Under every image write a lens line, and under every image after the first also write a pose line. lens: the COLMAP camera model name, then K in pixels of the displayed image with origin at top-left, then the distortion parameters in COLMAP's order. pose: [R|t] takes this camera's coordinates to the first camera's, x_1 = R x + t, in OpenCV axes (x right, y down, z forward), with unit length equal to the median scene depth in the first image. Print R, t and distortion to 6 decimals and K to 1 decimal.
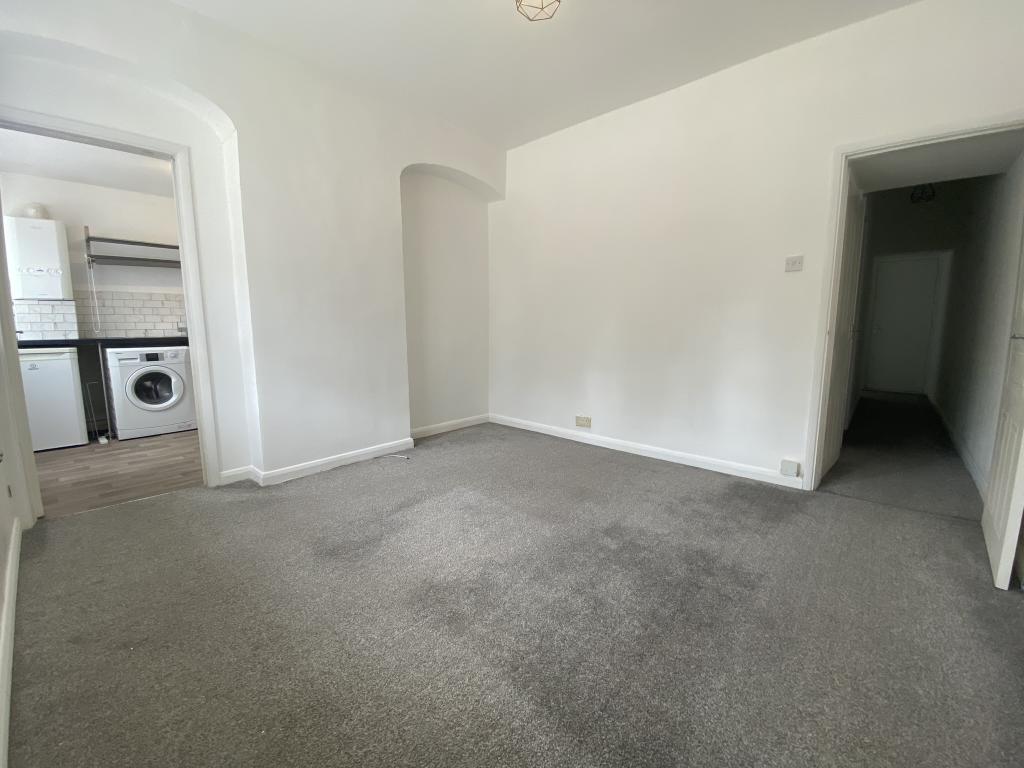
lens RADIAL K [[407.9, 0, 512.0], [0, 407.9, 384.0], [0, 0, 1]] dist [0.024522, -0.027227]
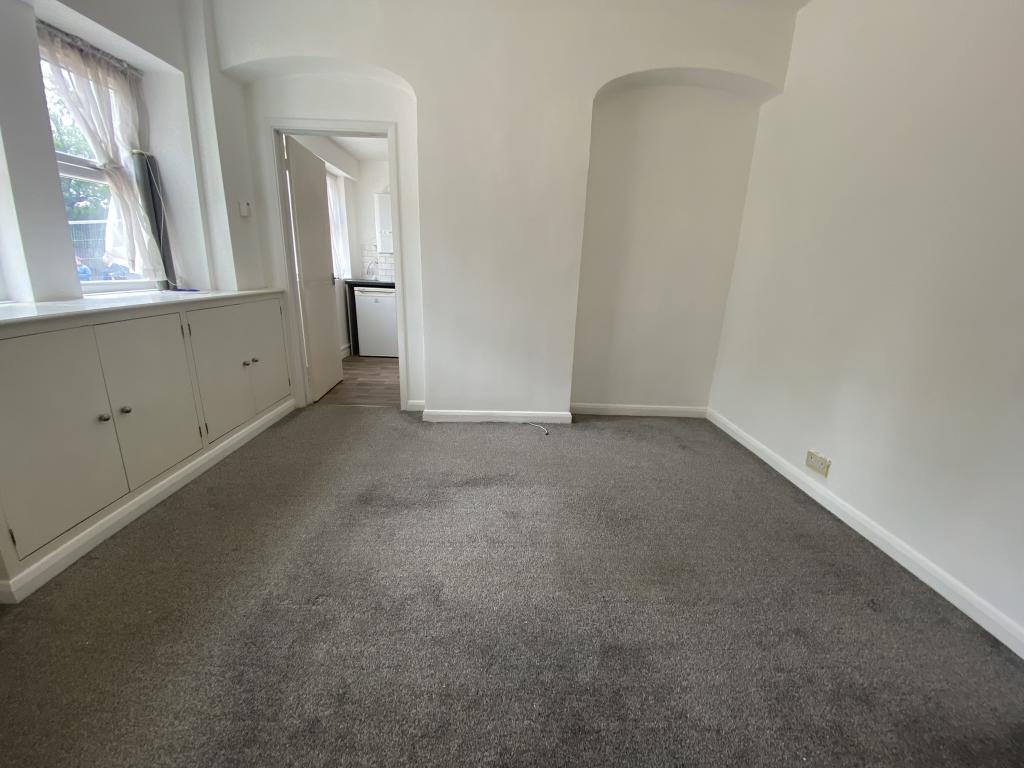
lens RADIAL K [[415.1, 0, 512.2], [0, 415.1, 379.1], [0, 0, 1]] dist [0.033577, -0.029226]
pose [[0.687358, 0.213444, -0.694248, 0.340297], [-0.132629, 0.976659, 0.168958, -0.093879], [0.714107, -0.024057, 0.699623, 0.316183]]
